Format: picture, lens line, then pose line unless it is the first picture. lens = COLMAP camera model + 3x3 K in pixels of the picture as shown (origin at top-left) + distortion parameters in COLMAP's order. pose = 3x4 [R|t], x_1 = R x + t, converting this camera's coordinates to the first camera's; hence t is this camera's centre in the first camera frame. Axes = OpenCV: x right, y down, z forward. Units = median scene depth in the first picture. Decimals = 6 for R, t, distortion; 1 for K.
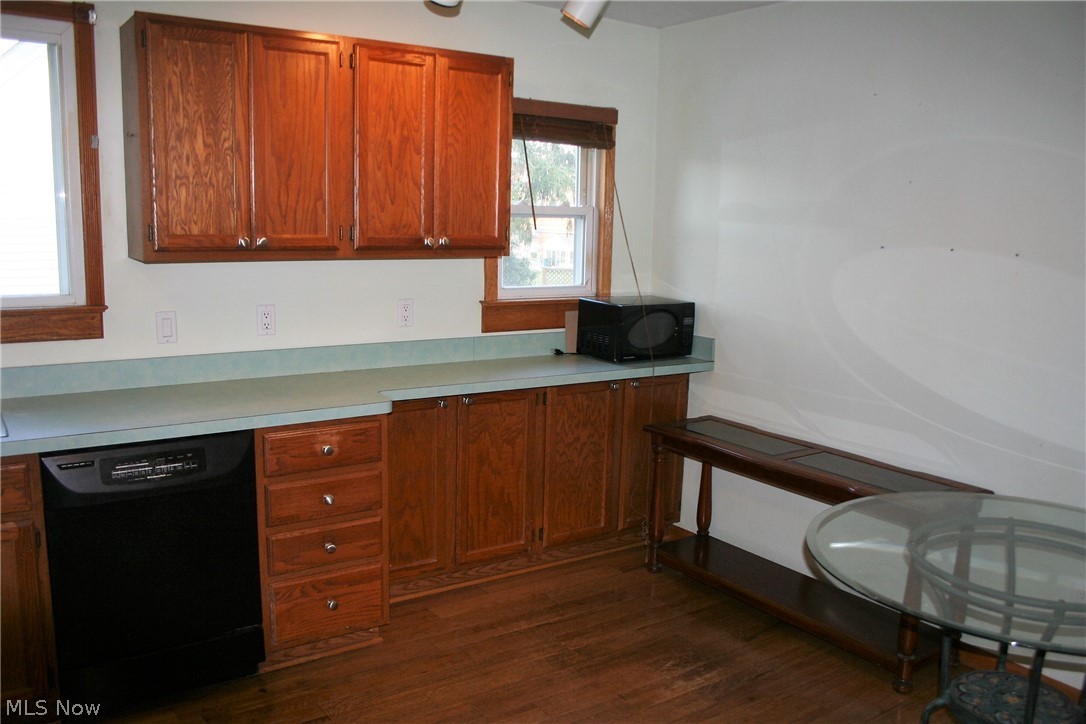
lens RADIAL K [[908.5, 0, 542.5], [0, 908.5, 378.8], [0, 0, 1]] dist [-0.152501, 0.133956]
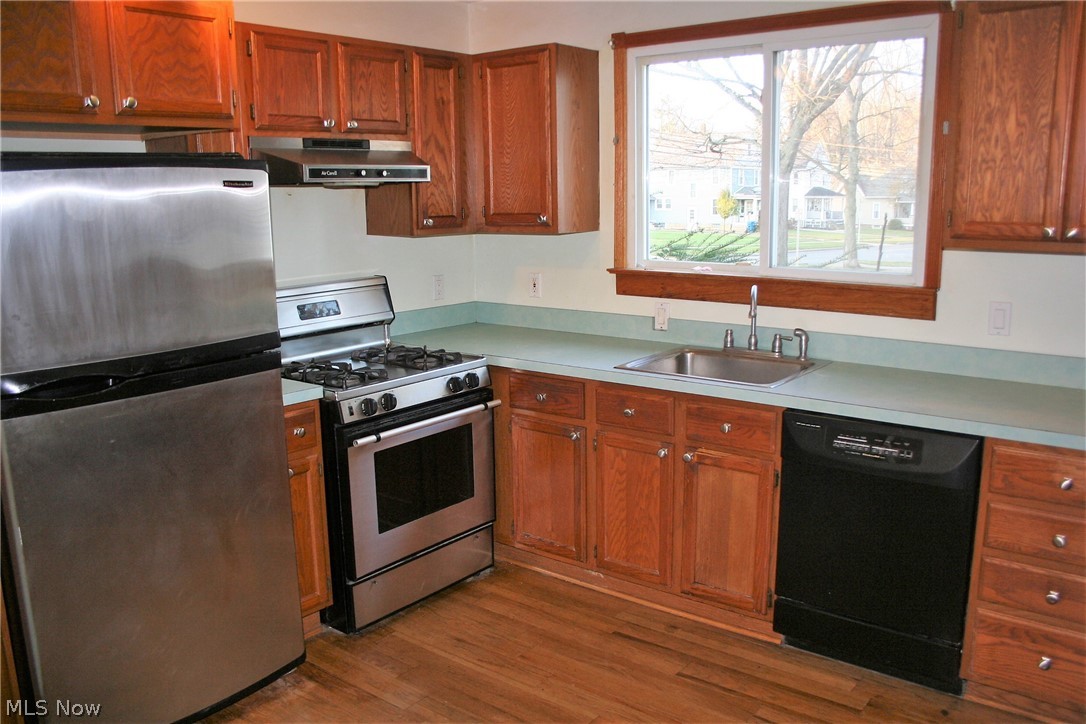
lens RADIAL K [[908.5, 0, 542.5], [0, 908.5, 378.8], [0, 0, 1]] dist [-0.152501, 0.133956]
pose [[0.288075, 0.170439, -0.942318, 0.376743], [-0.148537, 0.980076, 0.131860, -0.051901], [0.946018, 0.101984, 0.307652, 0.282632]]
